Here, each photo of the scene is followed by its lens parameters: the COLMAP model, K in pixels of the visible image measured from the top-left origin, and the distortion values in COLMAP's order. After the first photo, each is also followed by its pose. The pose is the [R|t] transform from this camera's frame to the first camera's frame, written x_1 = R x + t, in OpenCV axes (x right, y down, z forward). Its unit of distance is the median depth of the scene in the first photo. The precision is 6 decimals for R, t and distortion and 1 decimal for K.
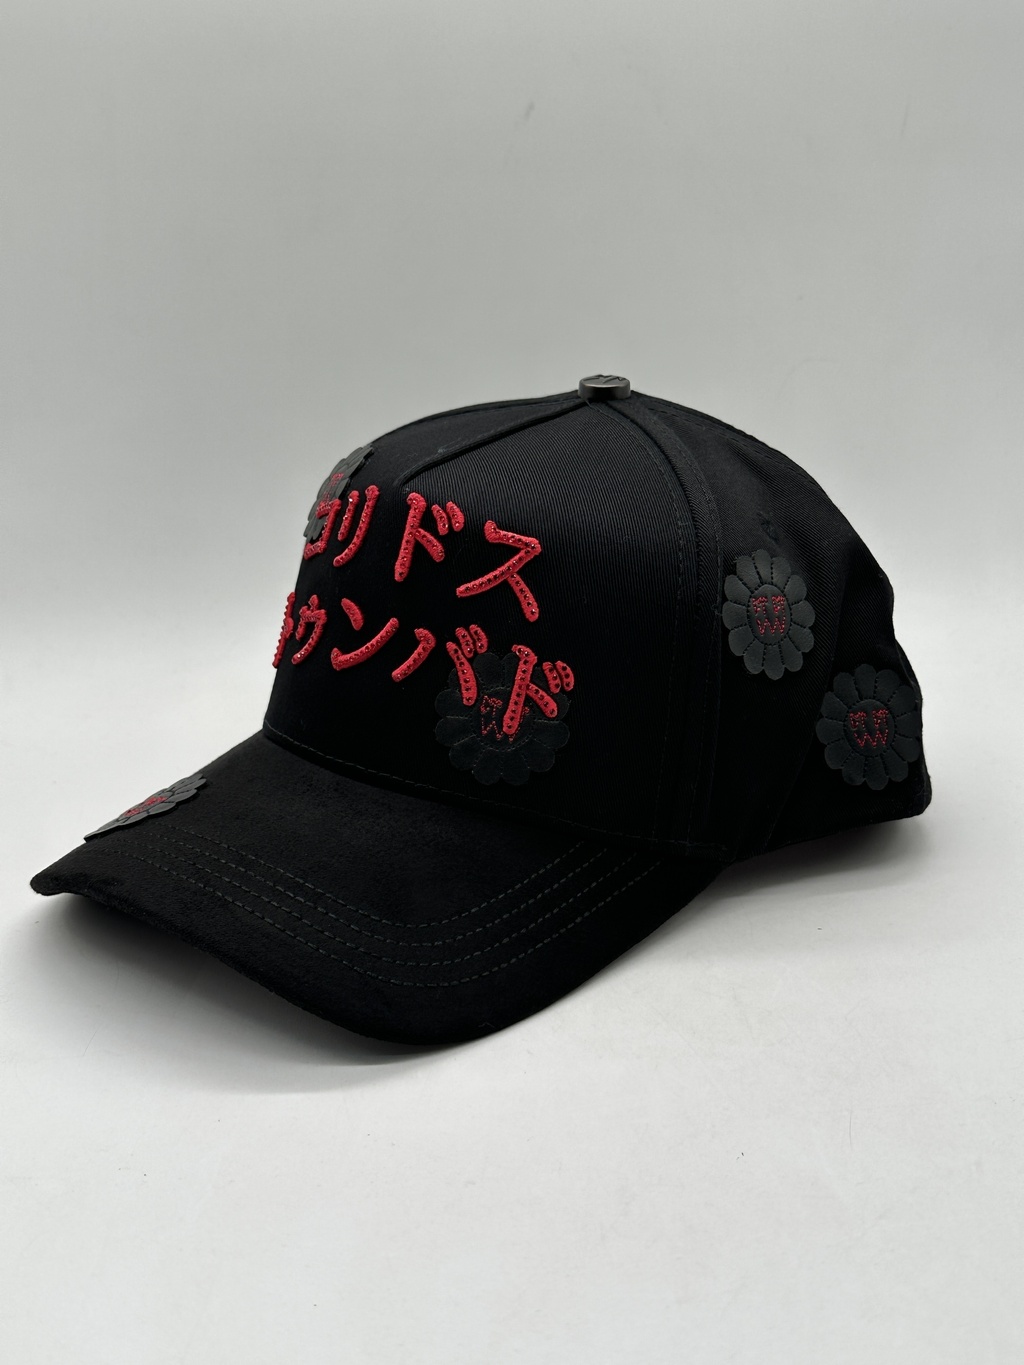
lens RADIAL K [[1485.8, 0, 504.4], [0, 1485.8, 694.7], [0, 0, 1]] dist [0.016097, 0.000000]
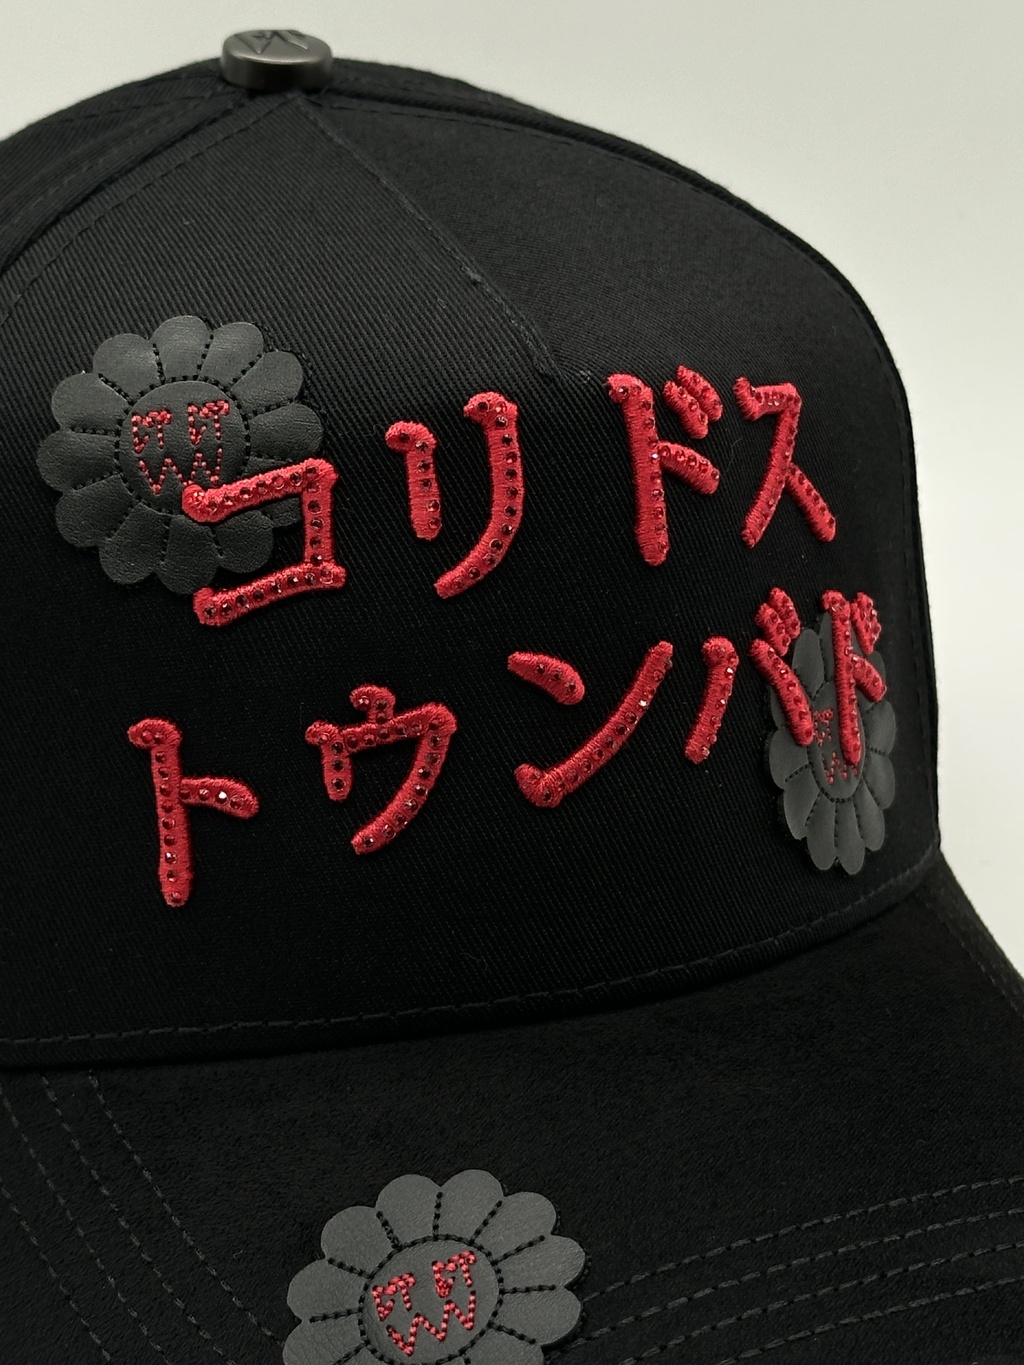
lens RADIAL K [[3122.9, 0, 511.6], [0, 3122.9, 672.6], [0, 0, 1]] dist [0.101911, 0.000000]
pose [[0.426822, -0.381051, 0.820136, -0.910514], [0.288867, 0.916830, 0.275643, -0.330112], [-0.856959, 0.119260, 0.501396, 0.559442]]
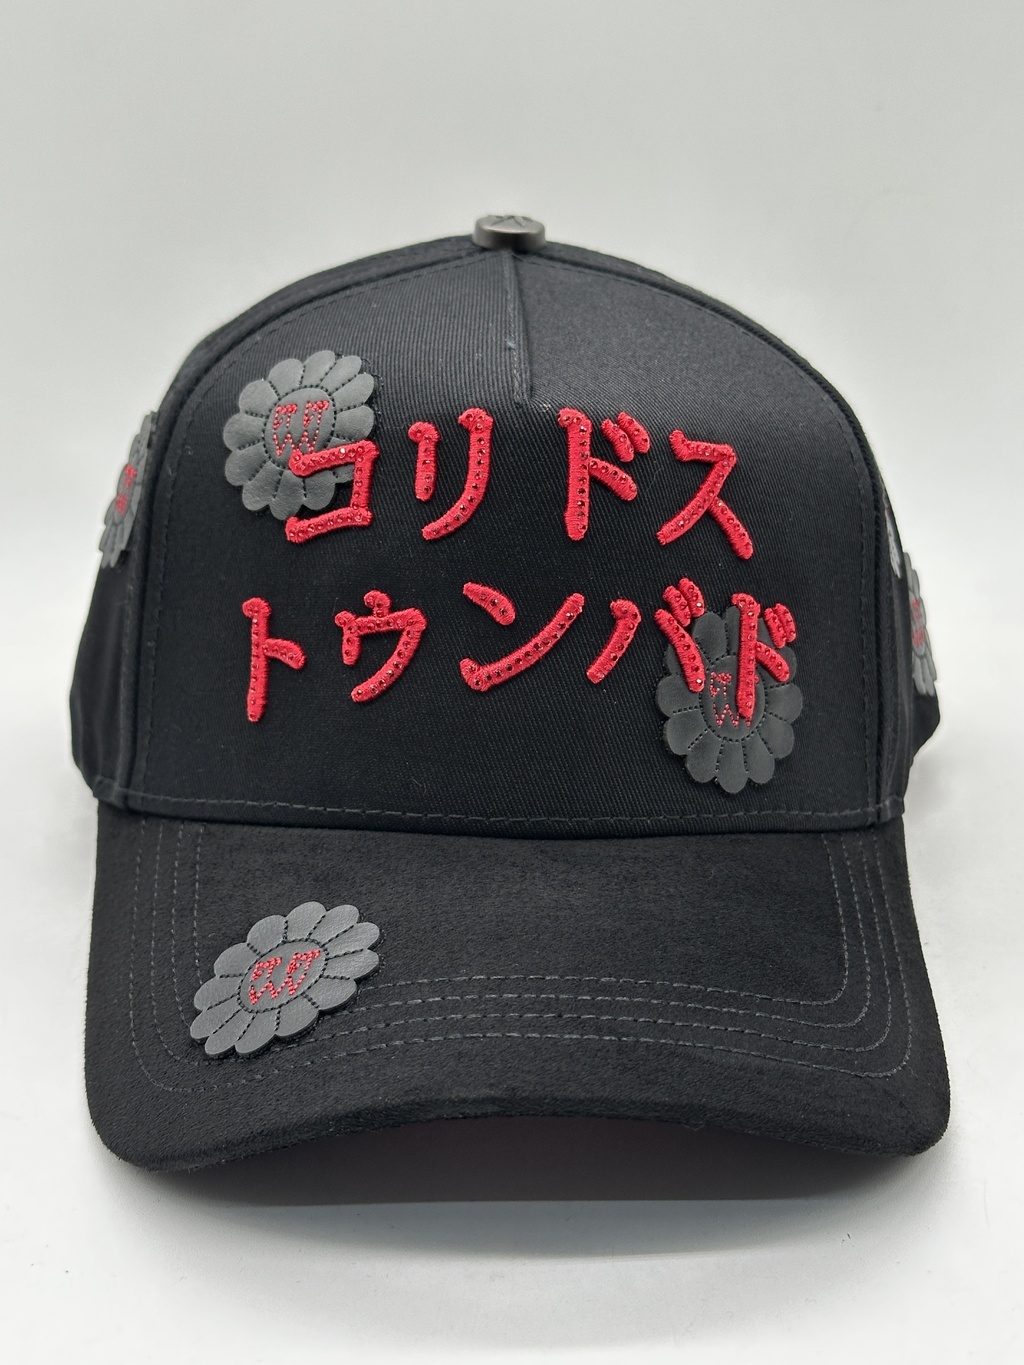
lens RADIAL K [[2010.3, 0, 512.0], [0, 2010.3, 682.9], [0, 0, 1]] dist [0.105500, 0.000000]
pose [[0.743712, -0.229303, 0.627943, -0.695323], [0.207817, 0.972093, 0.108844, -0.120344], [-0.635377, 0.049549, 0.770611, 0.312381]]
